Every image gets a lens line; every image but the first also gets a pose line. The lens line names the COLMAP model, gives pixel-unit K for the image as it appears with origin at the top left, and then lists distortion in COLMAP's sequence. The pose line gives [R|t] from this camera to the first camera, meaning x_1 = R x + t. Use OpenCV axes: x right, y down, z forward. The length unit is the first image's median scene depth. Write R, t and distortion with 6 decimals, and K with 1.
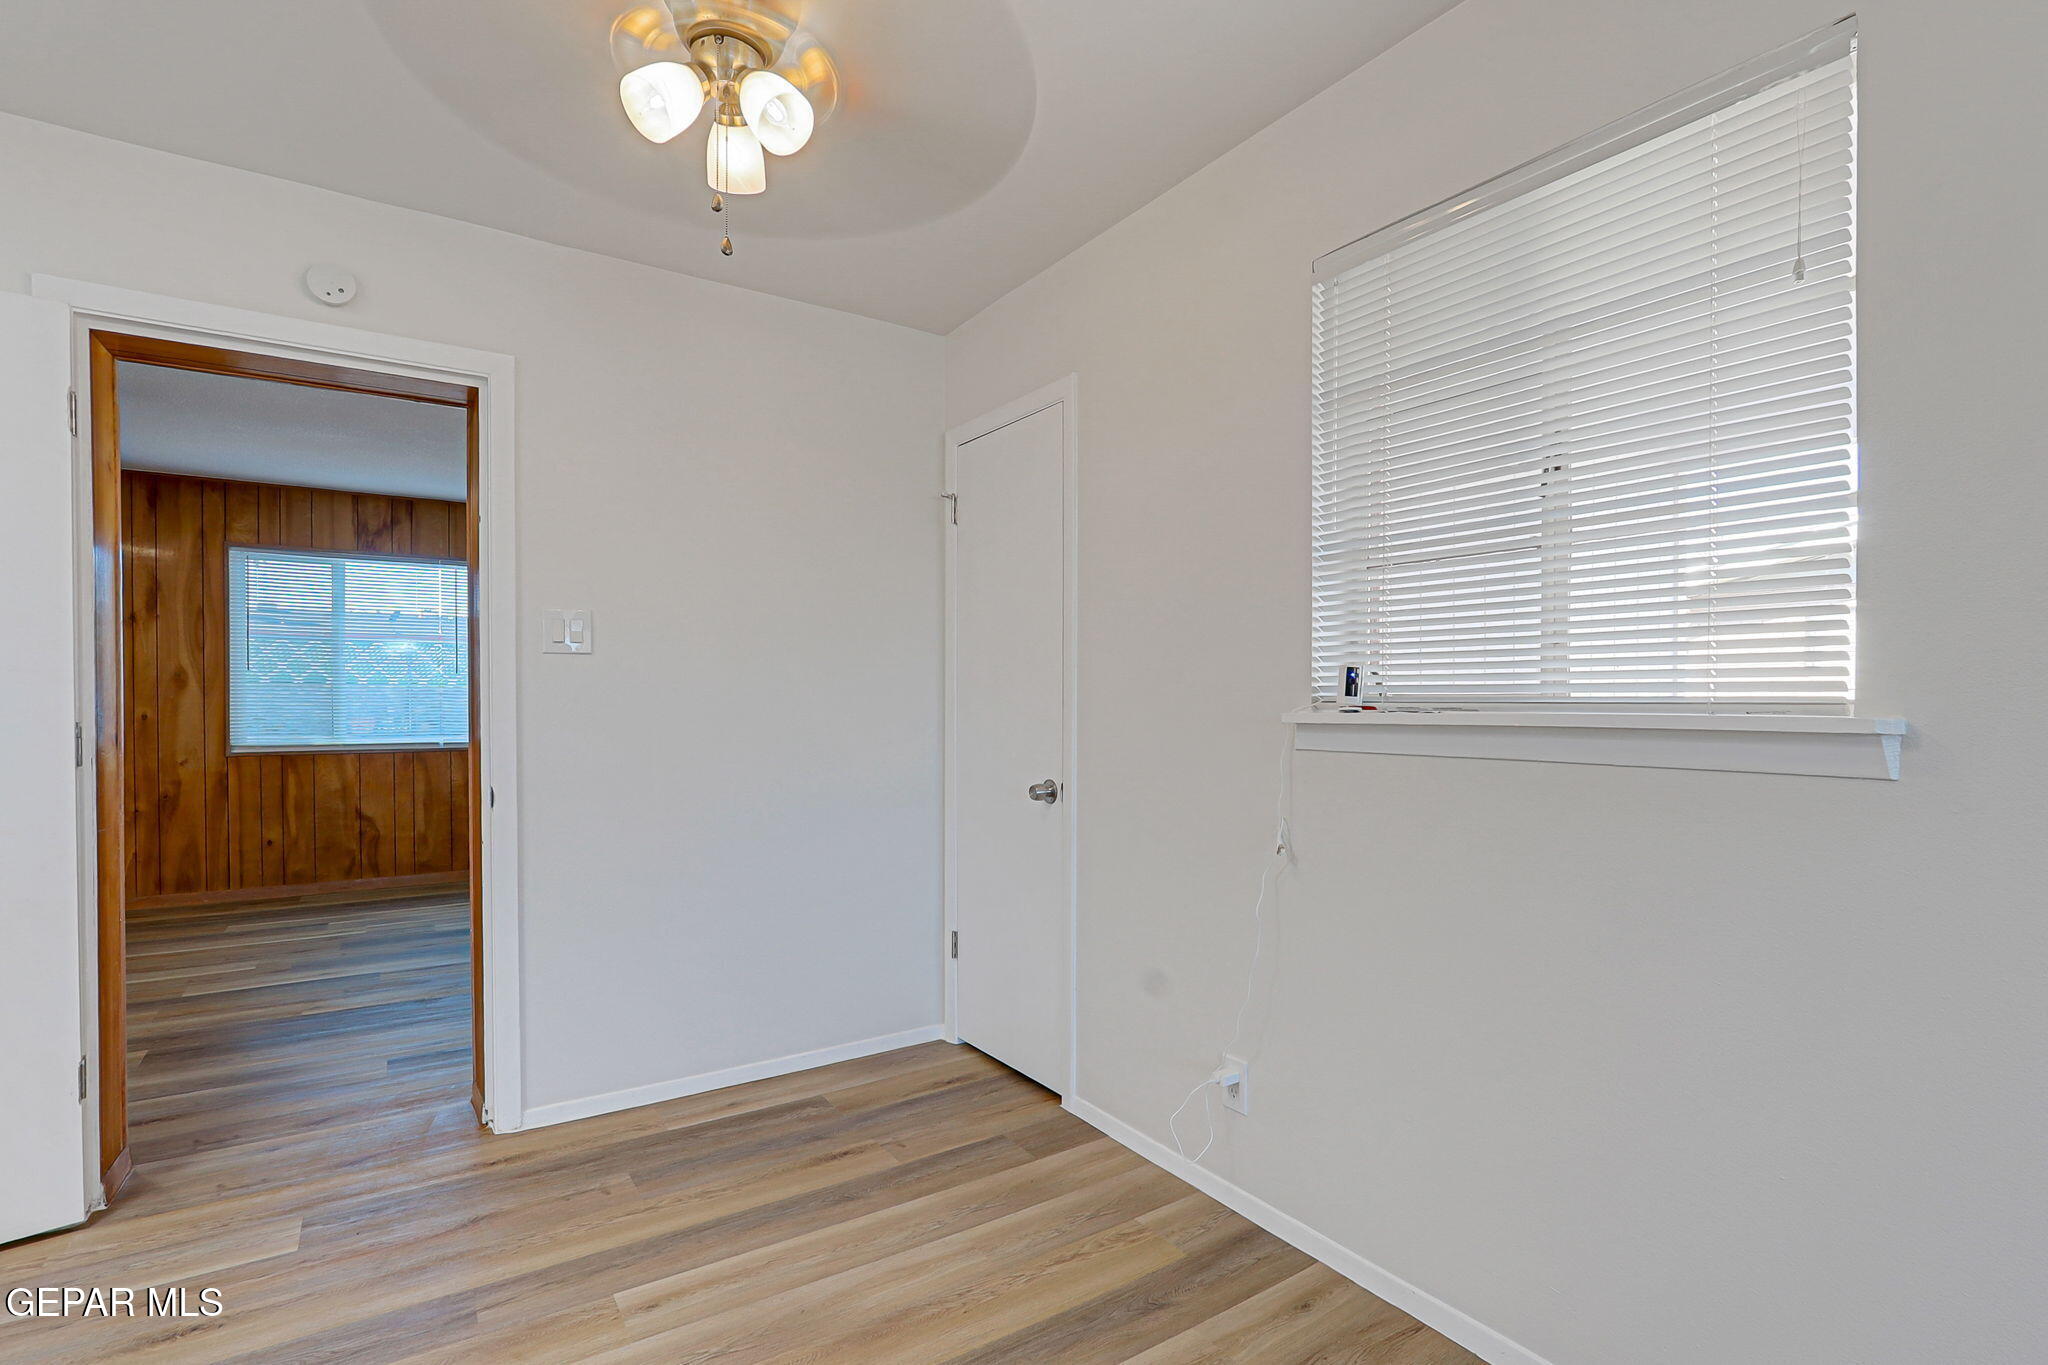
lens RADIAL K [[958.8, 0, 1018.6], [0, 958.8, 713.3], [0, 0, 1]] dist [-0.018034, 0.002173]
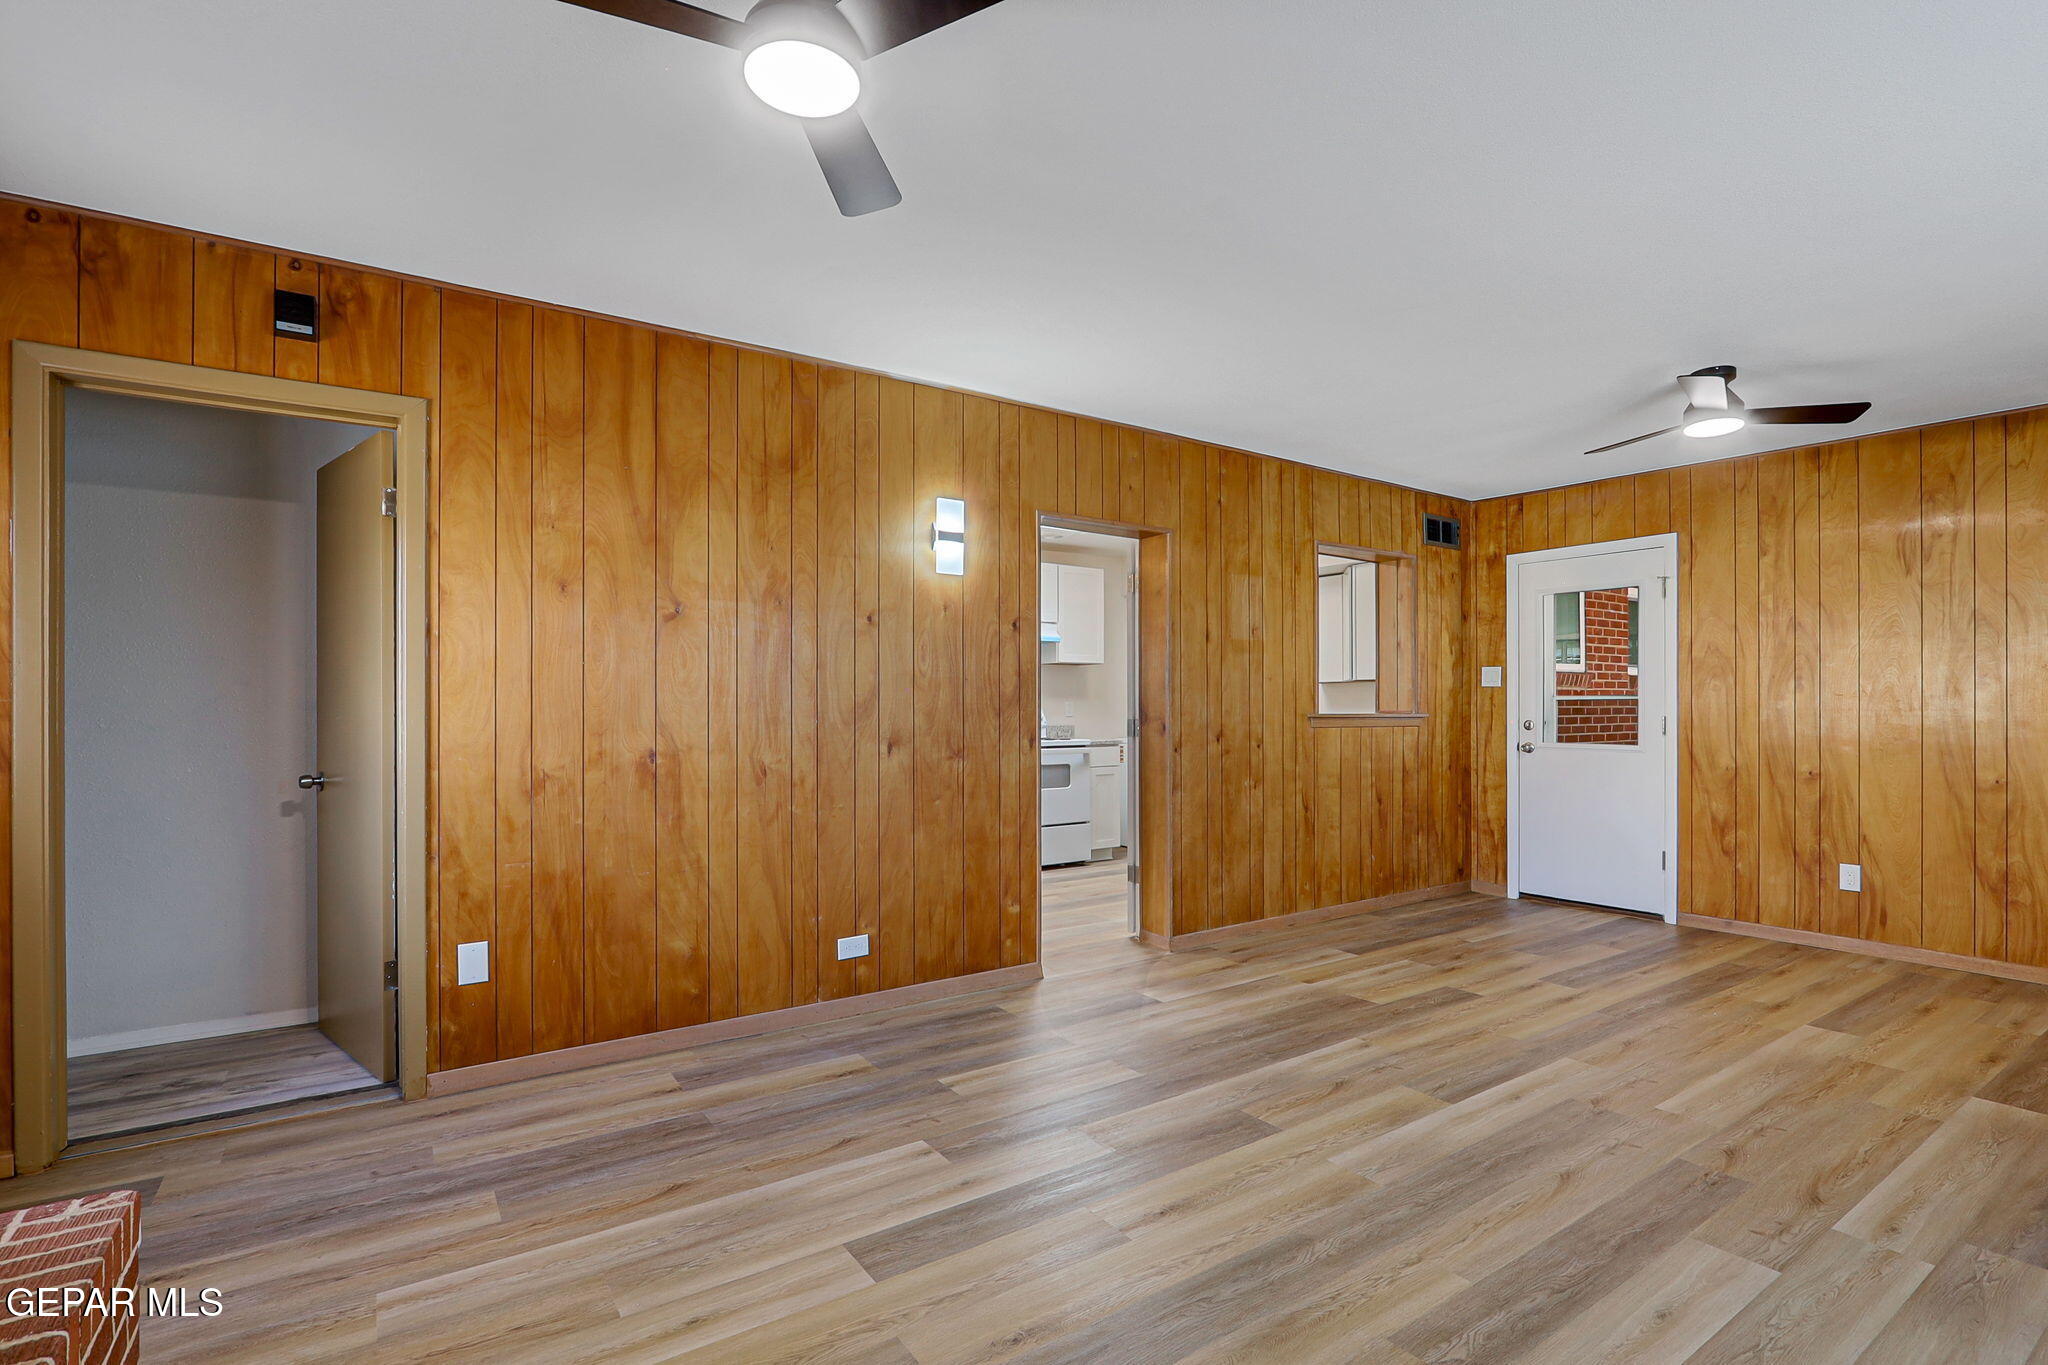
lens RADIAL K [[958.8, 0, 1021.7], [0, 958.8, 702.1], [0, 0, 1]] dist [-0.018034, 0.002173]
pose [[-0.999968, -0.000338, -0.007955, -0.259650], [-0.000380, 0.999986, 0.005357, -0.016476], [0.007953, 0.005360, -0.999954, 1.234372]]
